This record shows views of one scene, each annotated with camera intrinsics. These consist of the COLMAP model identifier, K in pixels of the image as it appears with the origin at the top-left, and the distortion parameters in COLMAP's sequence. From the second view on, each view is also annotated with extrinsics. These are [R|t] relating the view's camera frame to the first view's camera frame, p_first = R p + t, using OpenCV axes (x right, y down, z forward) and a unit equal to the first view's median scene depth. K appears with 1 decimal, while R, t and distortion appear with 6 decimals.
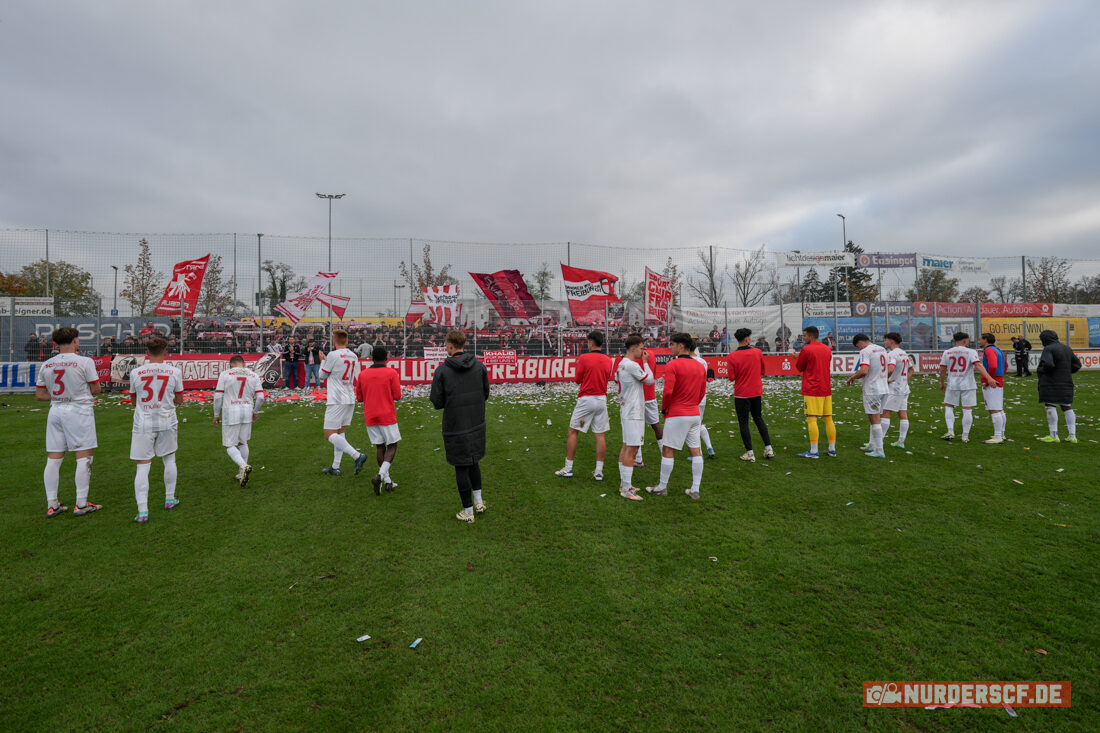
lens RADIAL K [[534.4, 0, 536.5], [0, 534.4, 322.3], [0, 0, 1]] dist [-0.014545, 0.000840]
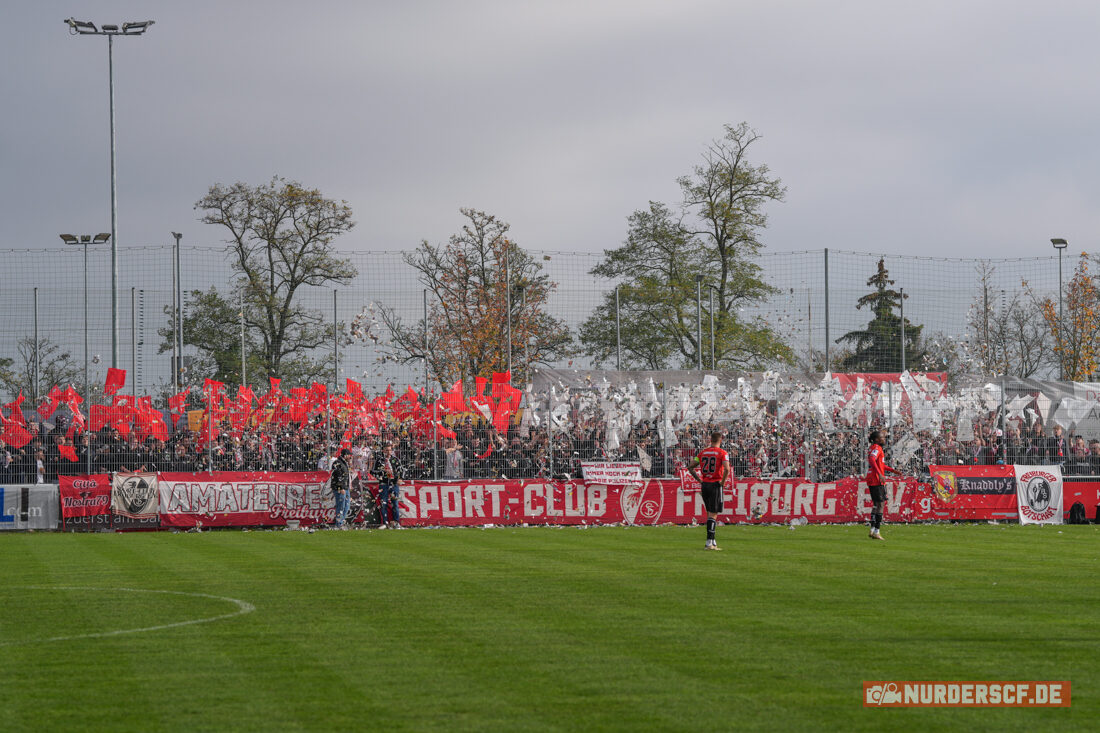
lens RADIAL K [[3128.3, 0, 591.0], [0, 3128.3, 341.5], [0, 0, 1]] dist [0.446471, -1.114023]
pose [[0.999693, -0.001382, -0.024755, -0.109834], [0.001029, 0.999897, -0.014290, -0.037259], [0.024772, 0.014261, 0.999591, -2.456240]]
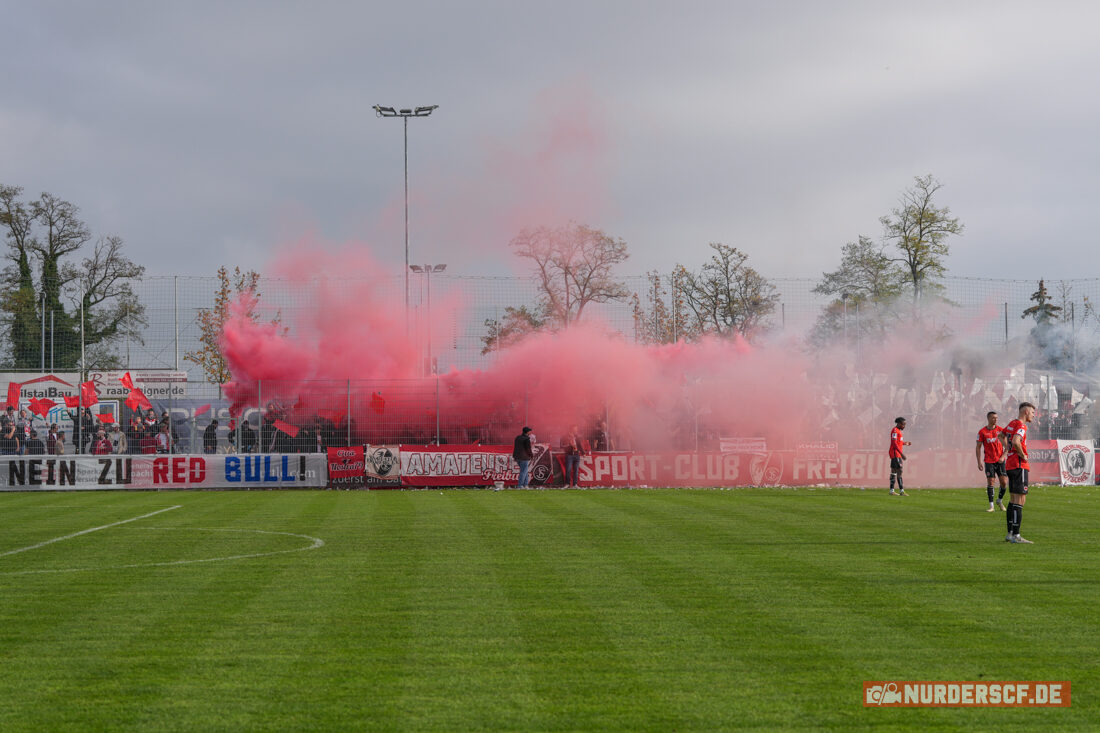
lens RADIAL K [[2416.0, 0, 610.3], [0, 2416.0, 365.4], [0, 0, 1]] dist [0.026950, 0.567041]
pose [[0.992288, -0.003960, -0.123893, 0.067554], [0.003246, 0.999977, -0.005963, -0.038050], [0.123913, 0.005515, 0.992278, -2.473480]]
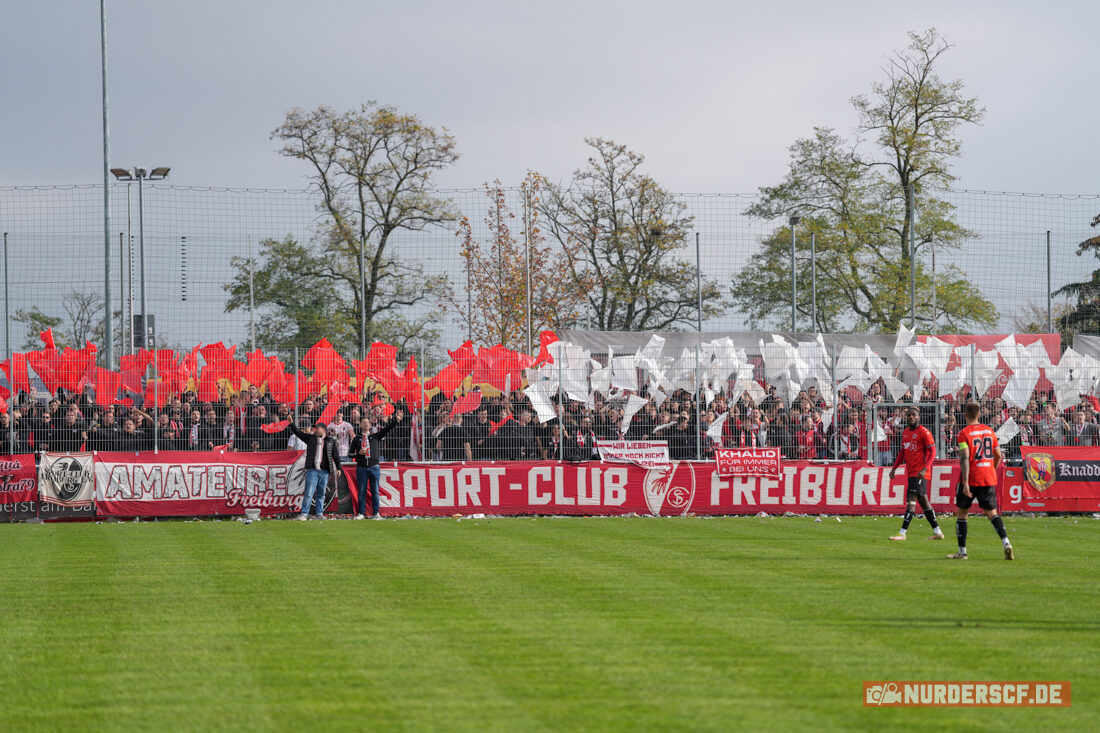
lens RADIAL K [[3768.9, 0, 550.0], [0, 3768.9, 366.5], [0, 0, 1]] dist [0.888358, -0.683902]
pose [[0.995711, -0.000329, -0.092519, 0.073141], [0.000719, 0.999991, 0.004181, -0.037498], [0.092517, -0.004230, 0.995702, -2.495009]]
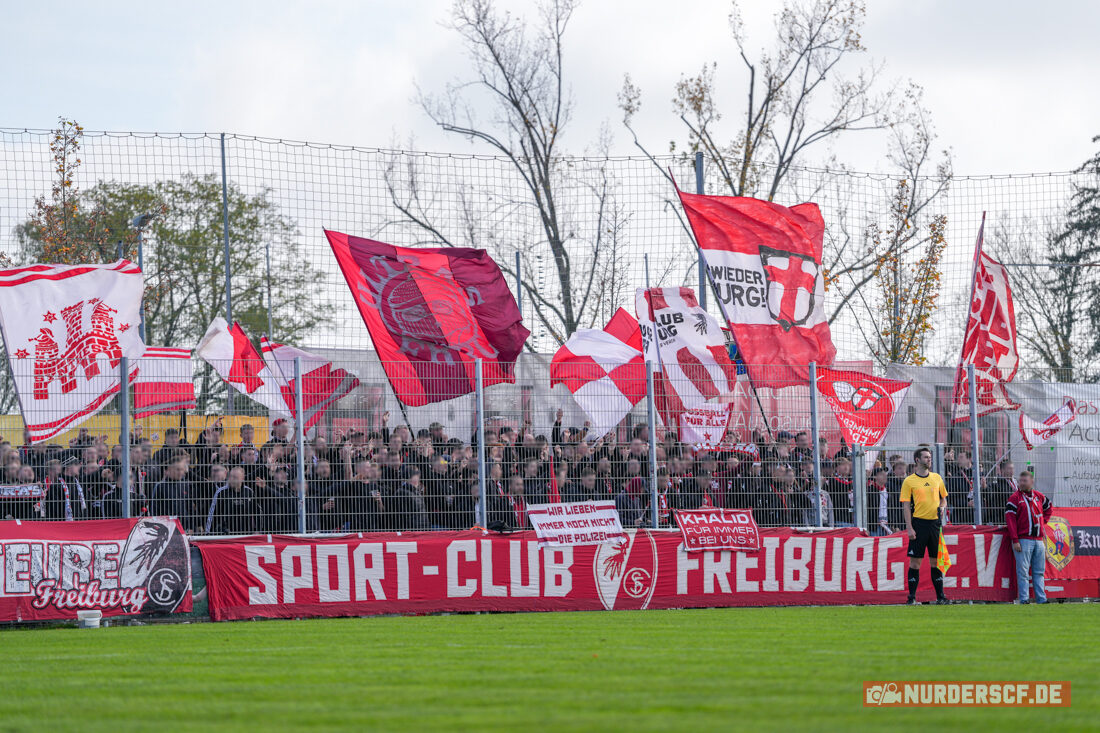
lens RADIAL K [[4383.7, 0, 550.0], [0, 4383.7, 366.5], [0, 0, 1]] dist [1.017245, 1.386092]
pose [[0.930714, 0.006541, 0.365688, -1.191598], [0.002144, 0.999725, -0.023339, 0.025830], [-0.365740, 0.022506, 0.930445, -1.573143]]
